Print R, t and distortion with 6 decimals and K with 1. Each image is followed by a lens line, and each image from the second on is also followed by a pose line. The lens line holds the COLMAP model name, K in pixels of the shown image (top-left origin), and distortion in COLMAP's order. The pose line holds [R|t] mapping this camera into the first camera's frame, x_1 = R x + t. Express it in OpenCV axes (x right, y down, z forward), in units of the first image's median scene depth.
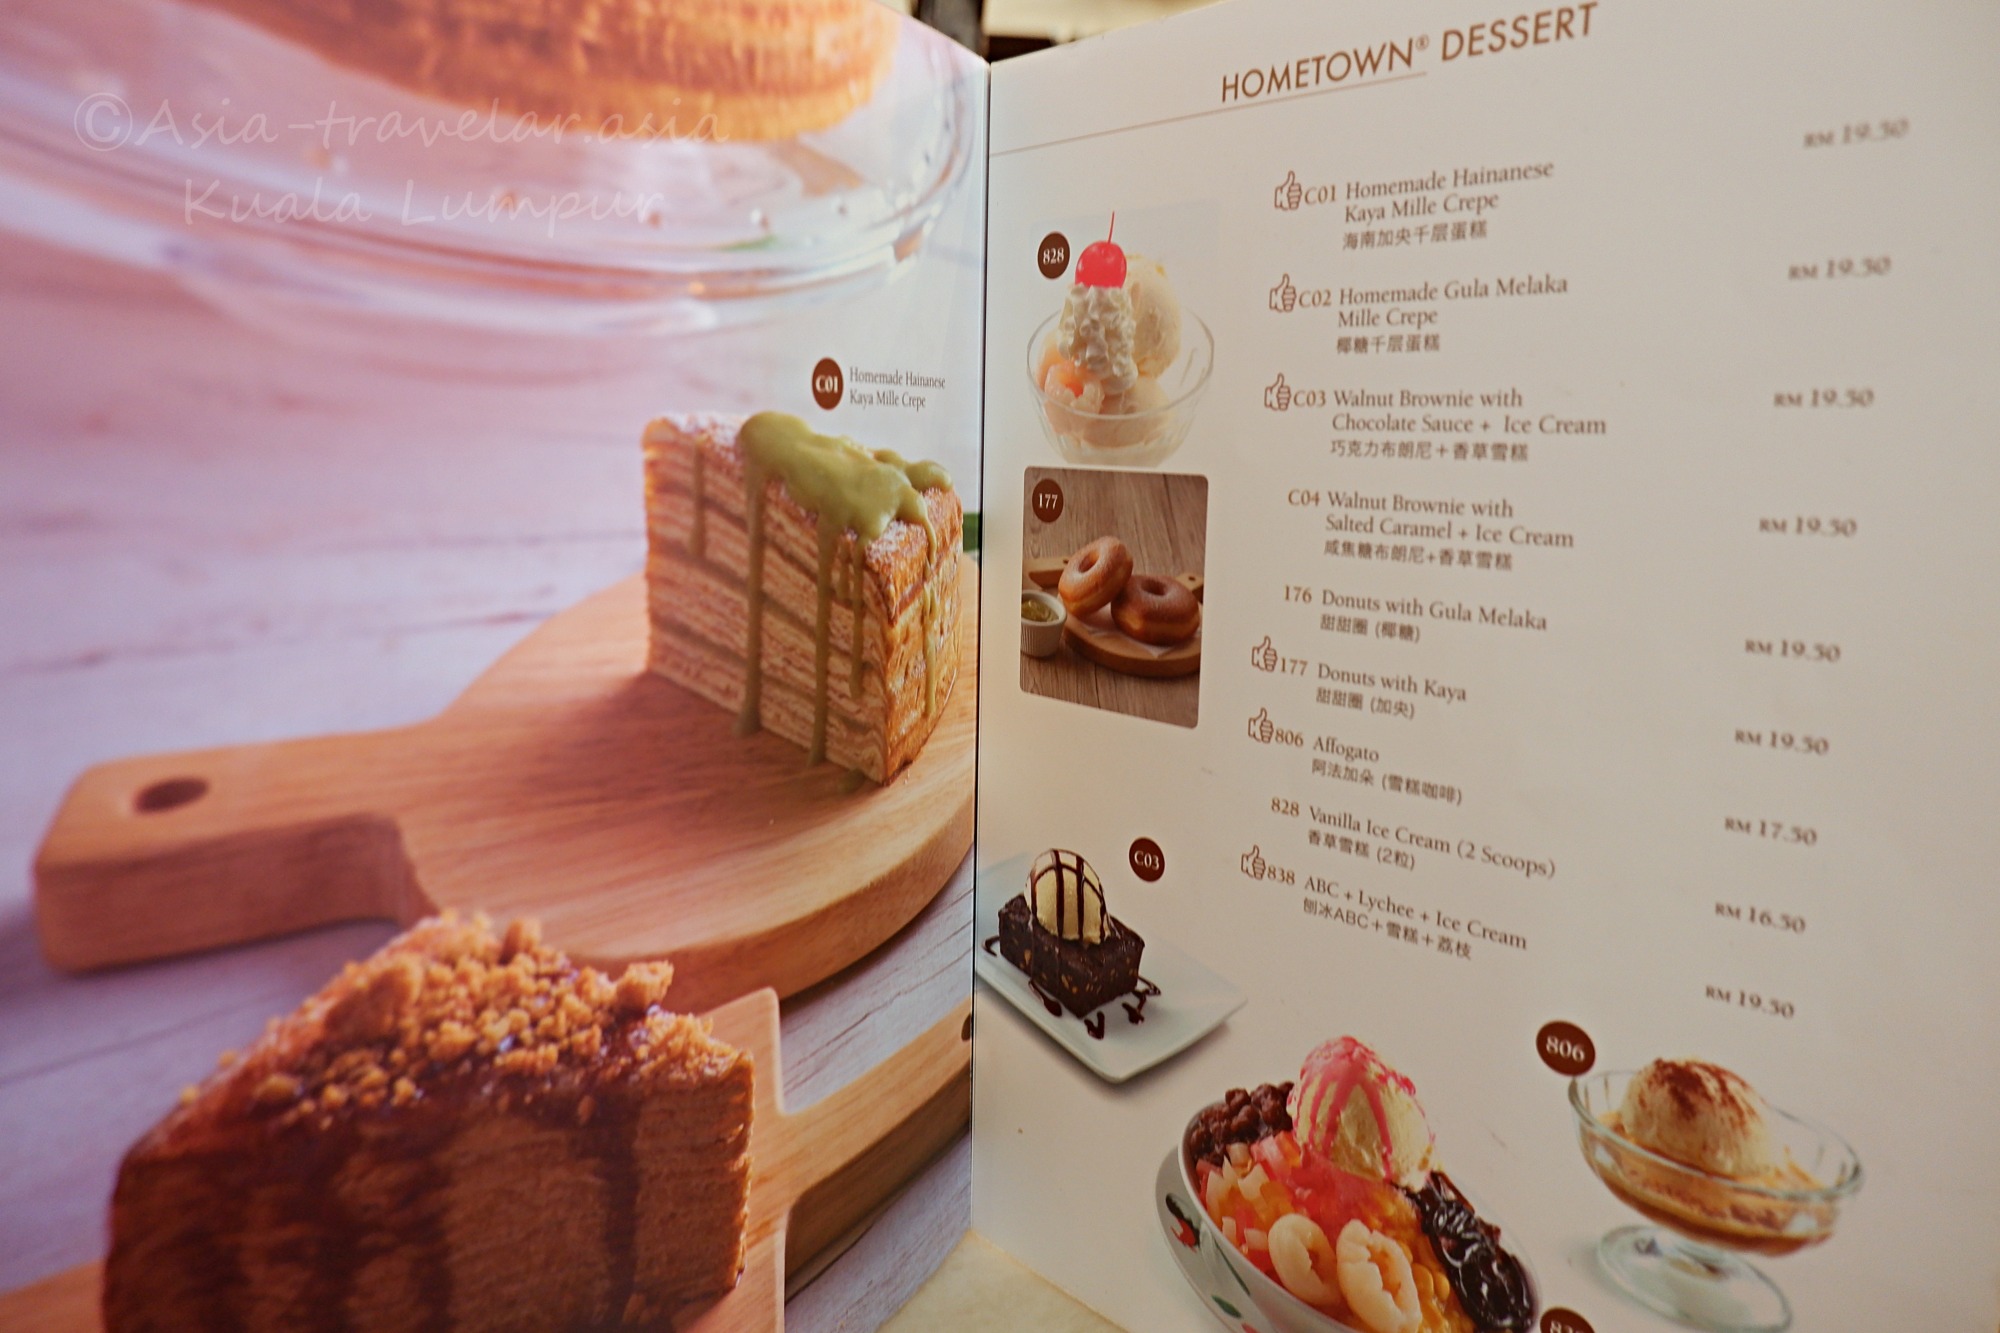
lens RADIAL K [[1340.6, 0, 1000.8], [0, 1340.6, 668.0], [0, 0, 1]] dist [0.007005, -0.010117]
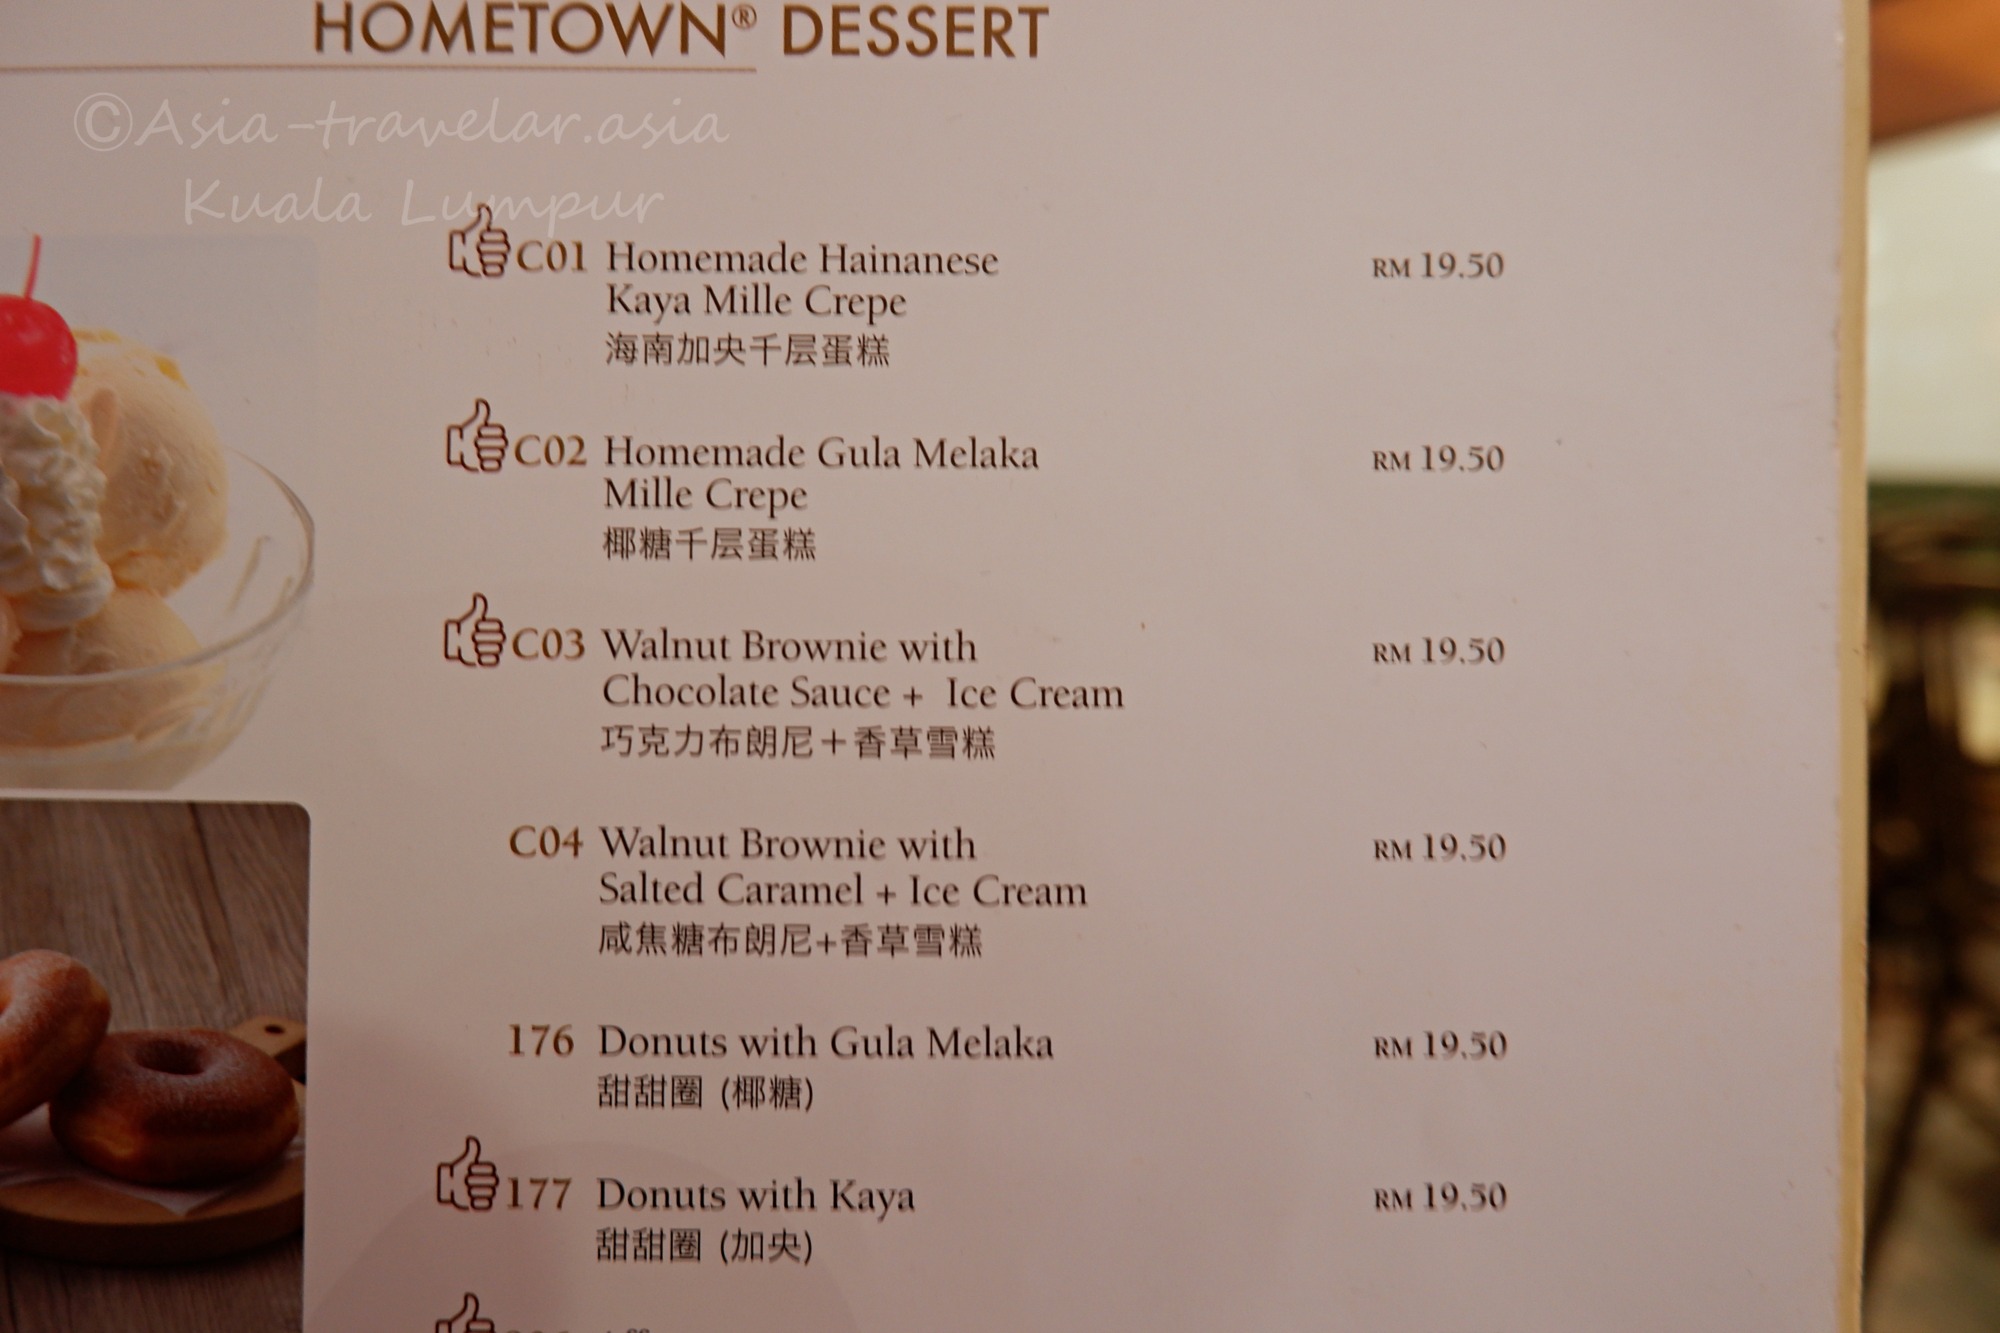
lens RADIAL K [[1340.6, 0, 998.7], [0, 1340.6, 657.0], [0, 0, 1]] dist [0.007005, -0.010117]
pose [[0.725468, -0.001000, 0.688255, 0.008347], [0.126198, 0.983238, -0.131594, -0.112823], [-0.676587, 0.182324, 0.713434, 0.548648]]
